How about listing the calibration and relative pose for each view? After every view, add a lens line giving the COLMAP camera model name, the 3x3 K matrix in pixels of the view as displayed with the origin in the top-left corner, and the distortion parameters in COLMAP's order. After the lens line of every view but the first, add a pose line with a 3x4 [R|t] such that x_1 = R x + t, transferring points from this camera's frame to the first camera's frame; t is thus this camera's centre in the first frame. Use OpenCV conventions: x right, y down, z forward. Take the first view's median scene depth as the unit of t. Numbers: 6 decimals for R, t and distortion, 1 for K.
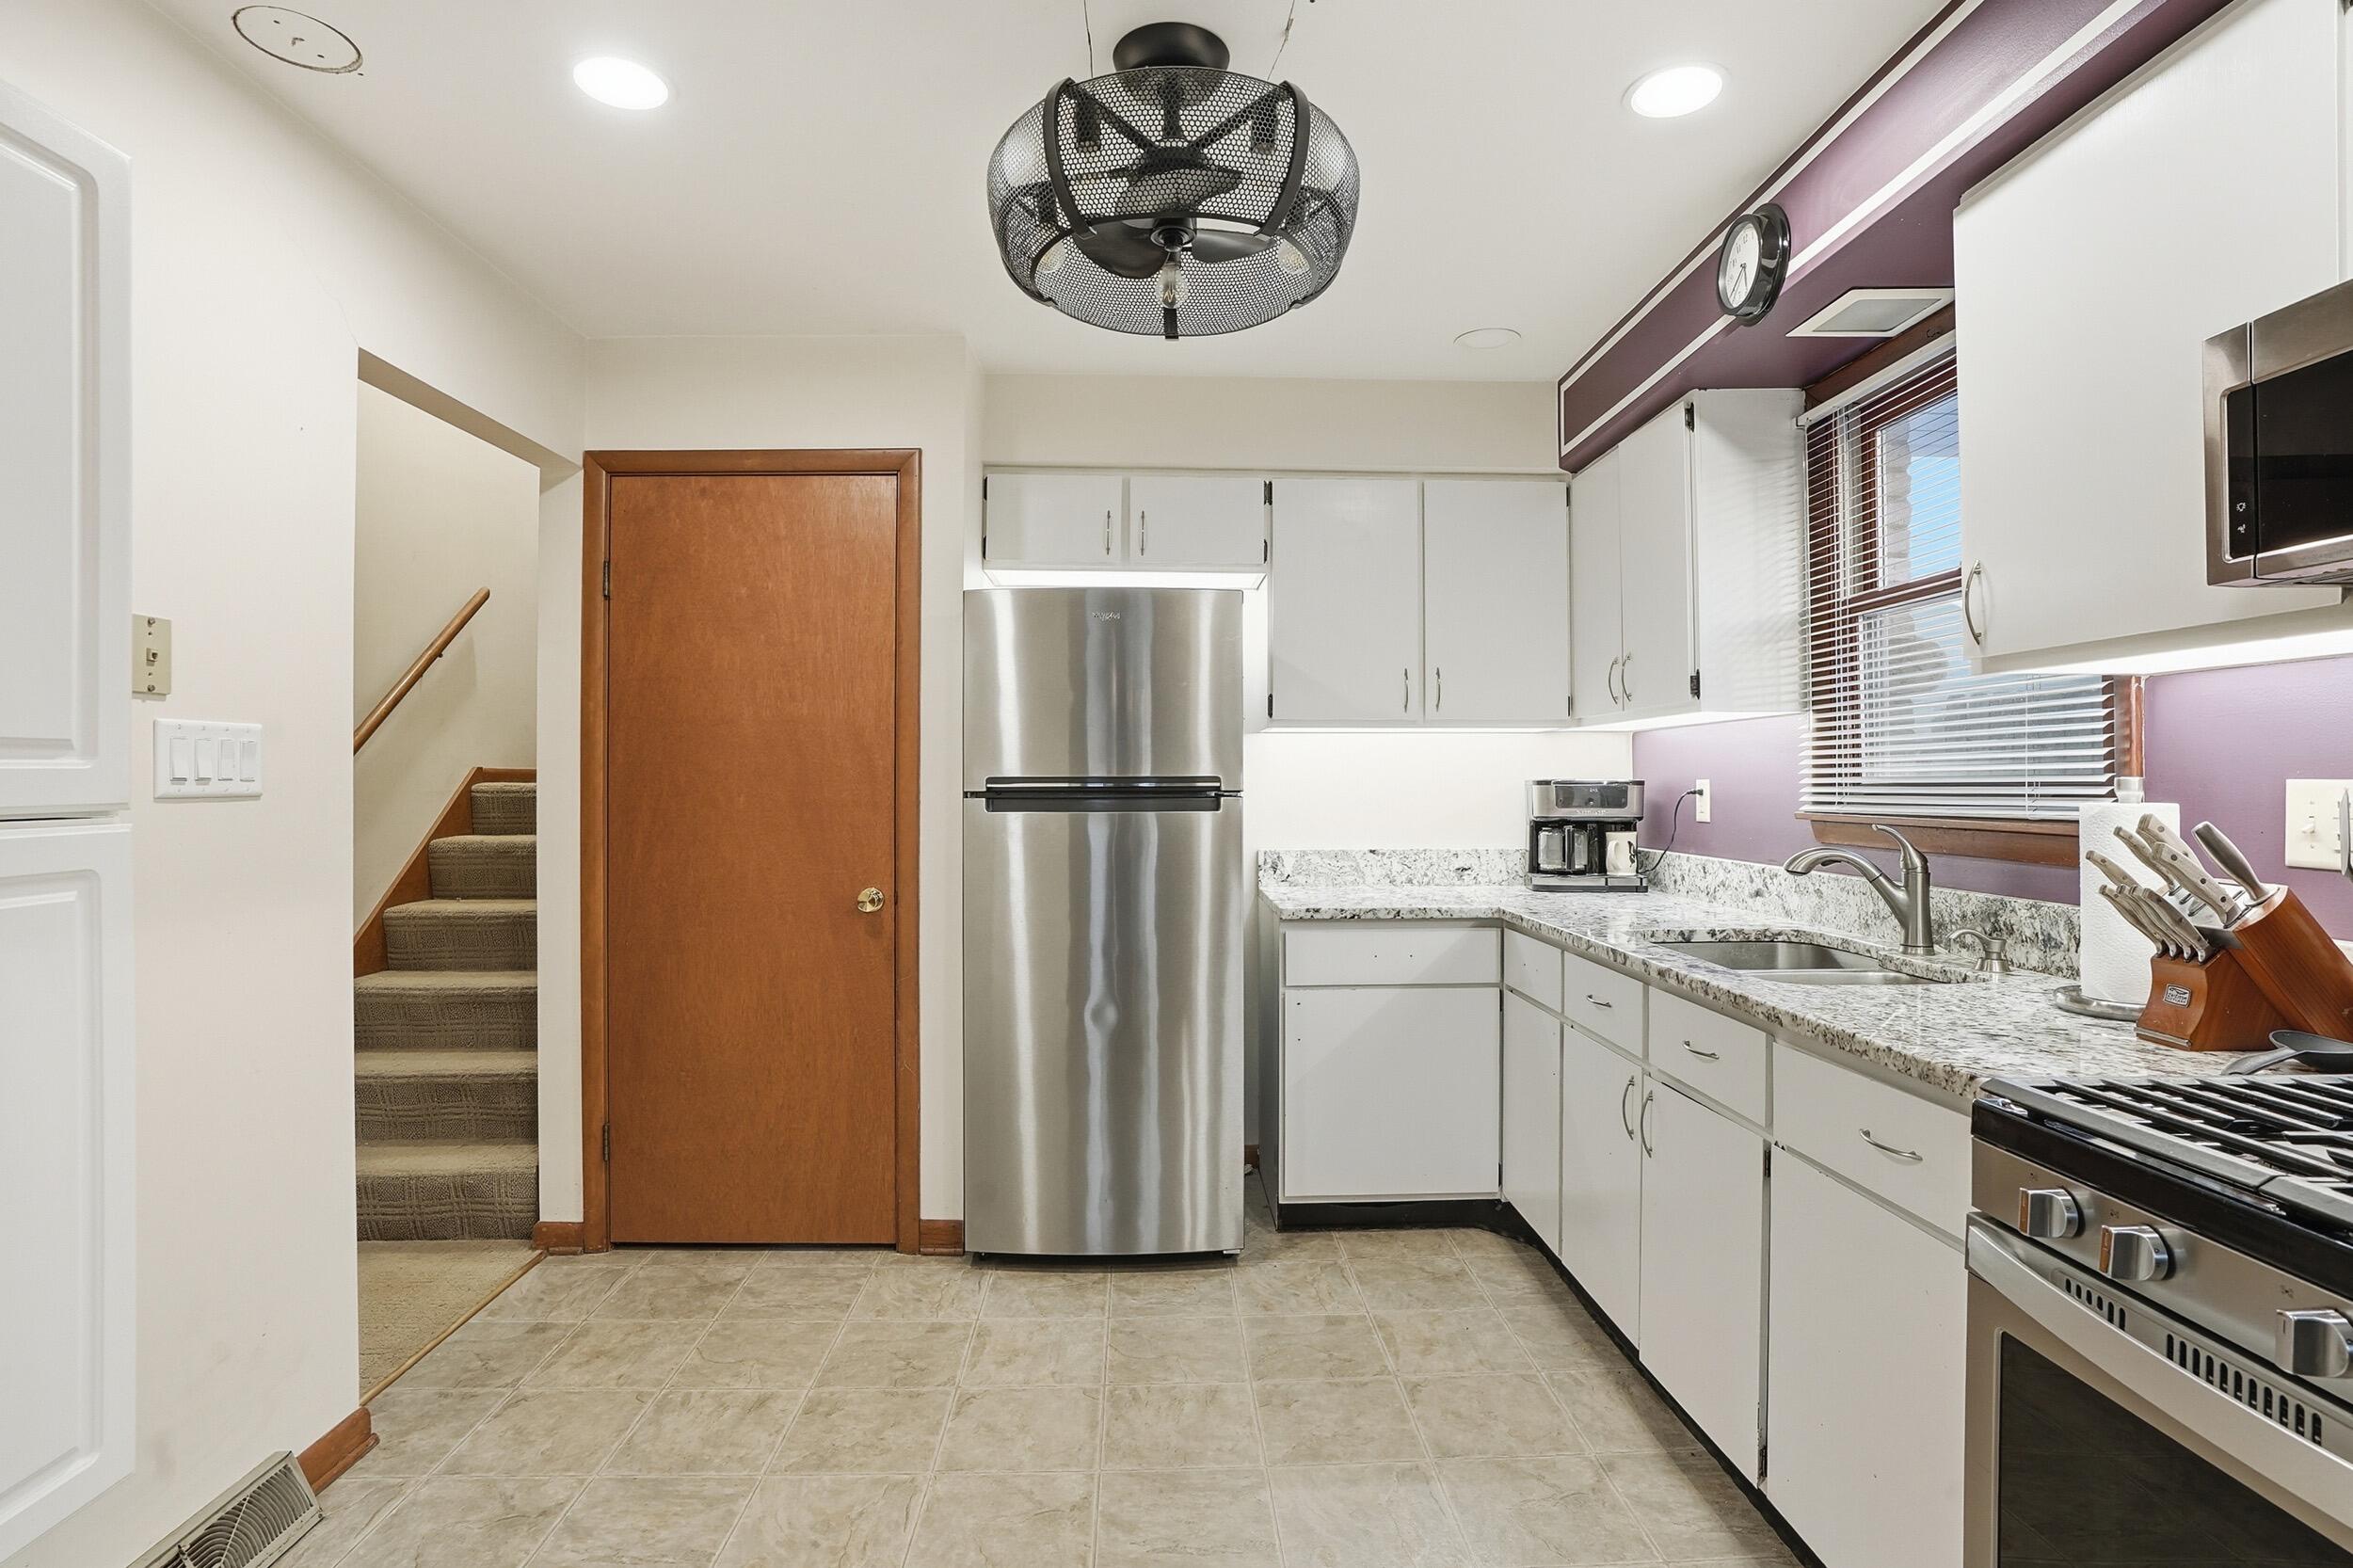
lens RADIAL K [[1125.5, 0, 1182.5], [0, 1125.5, 774.1], [0, 0, 1]] dist [-0.001154, 0.000353]
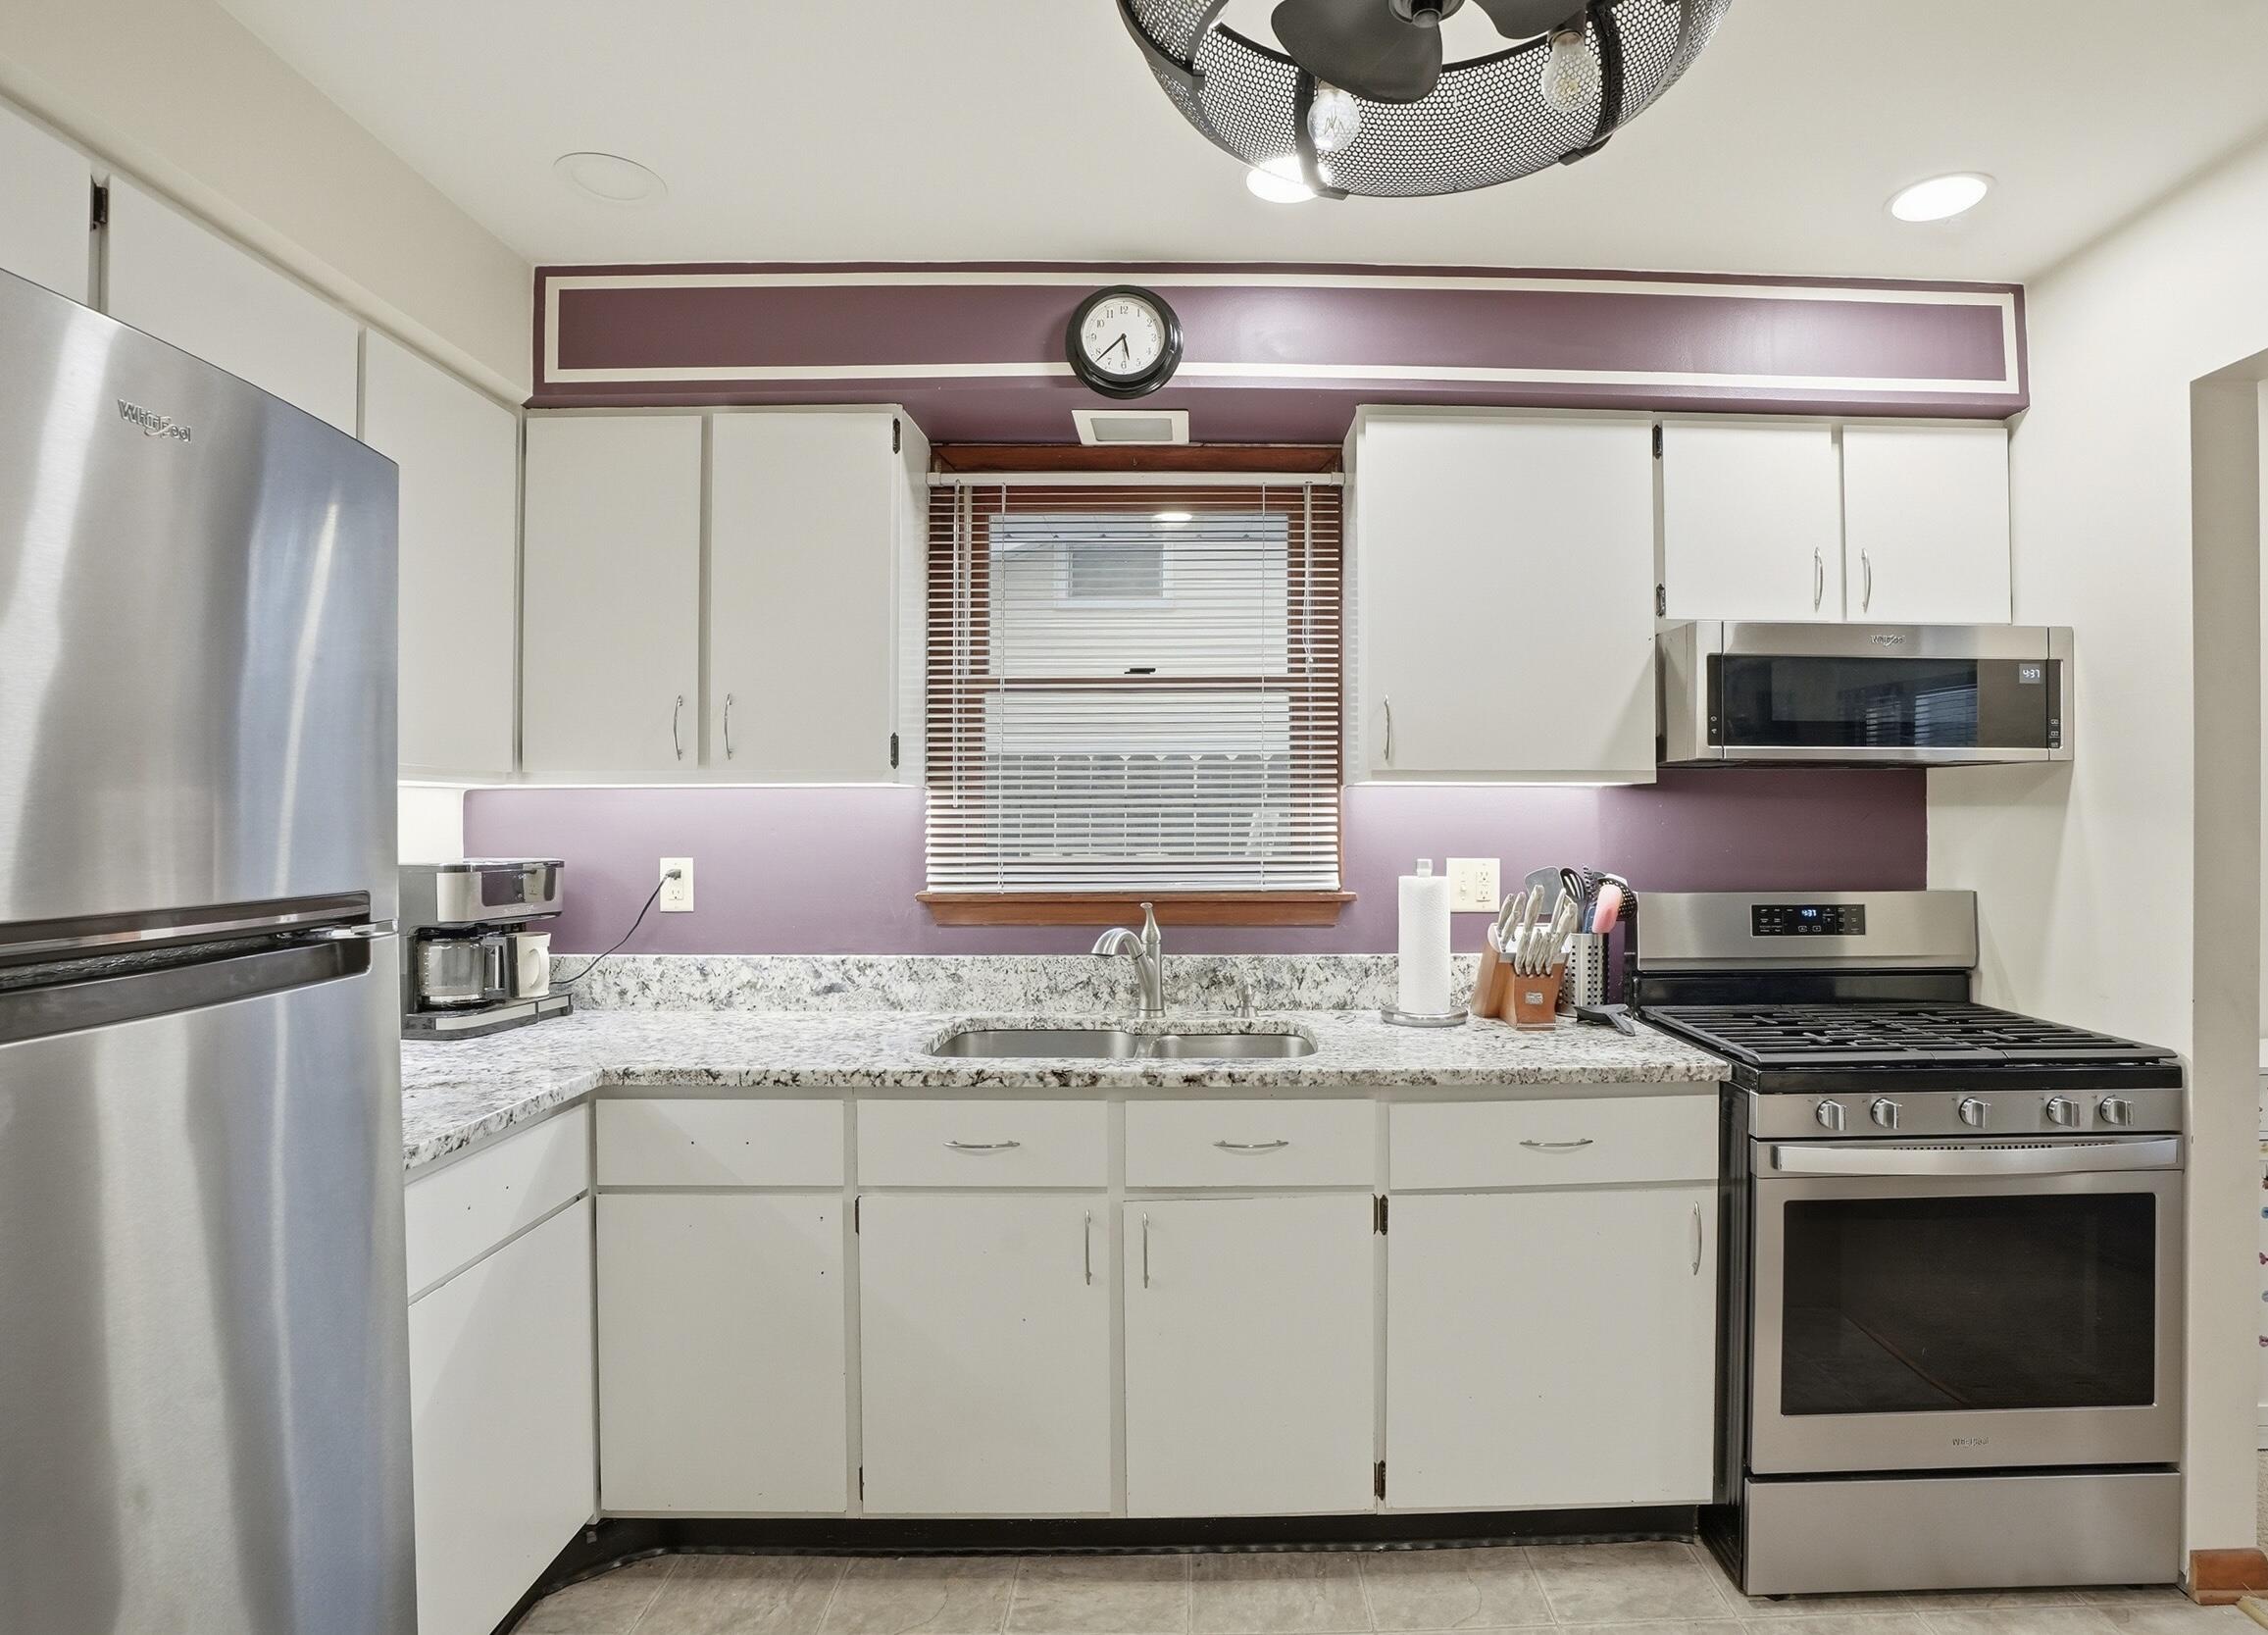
lens RADIAL K [[1238.1, 0, 1142.2], [0, 1238.1, 814.8], [0, 0, 1]] dist [-0.022932, 0.000429]
pose [[0.049444, 0.002501, 0.998774, -0.463892], [-0.004786, 0.999986, -0.002267, -0.029982], [-0.998765, -0.004668, 0.049456, 0.764170]]
